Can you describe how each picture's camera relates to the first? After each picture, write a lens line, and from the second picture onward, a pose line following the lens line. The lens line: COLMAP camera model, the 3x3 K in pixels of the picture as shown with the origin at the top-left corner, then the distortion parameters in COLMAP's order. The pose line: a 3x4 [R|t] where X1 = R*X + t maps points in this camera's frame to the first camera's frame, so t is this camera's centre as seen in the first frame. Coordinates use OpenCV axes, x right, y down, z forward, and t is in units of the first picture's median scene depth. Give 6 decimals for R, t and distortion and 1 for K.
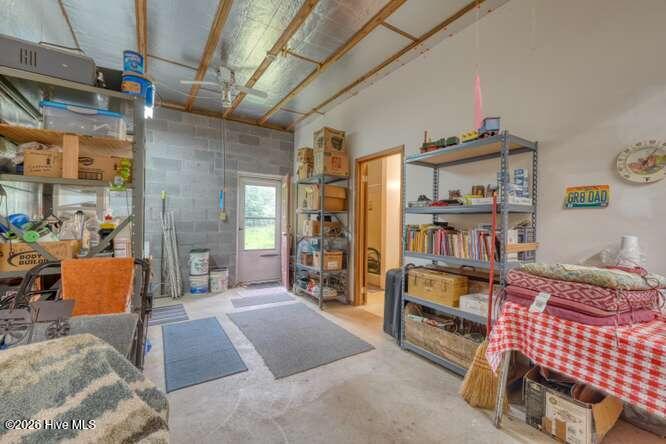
lens RADIAL K [[281.1, 0, 333.0], [0, 281.1, 222.0], [0, 0, 1]] dist [-0.000282, 0.000256]
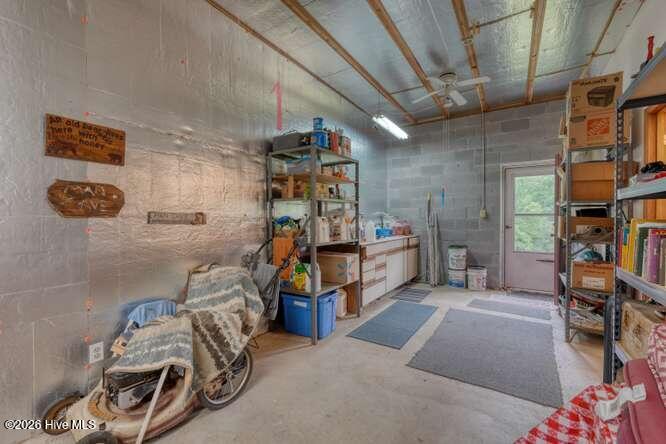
lens RADIAL K [[281.1, 0, 333.0], [0, 281.1, 222.0], [0, 0, 1]] dist [-0.000282, 0.000256]
pose [[0.407677, -0.002185, -0.913124, 0.299720], [0.006968, 0.999975, 0.000718, 0.004715], [0.913100, -0.006656, 0.407682, 0.141289]]
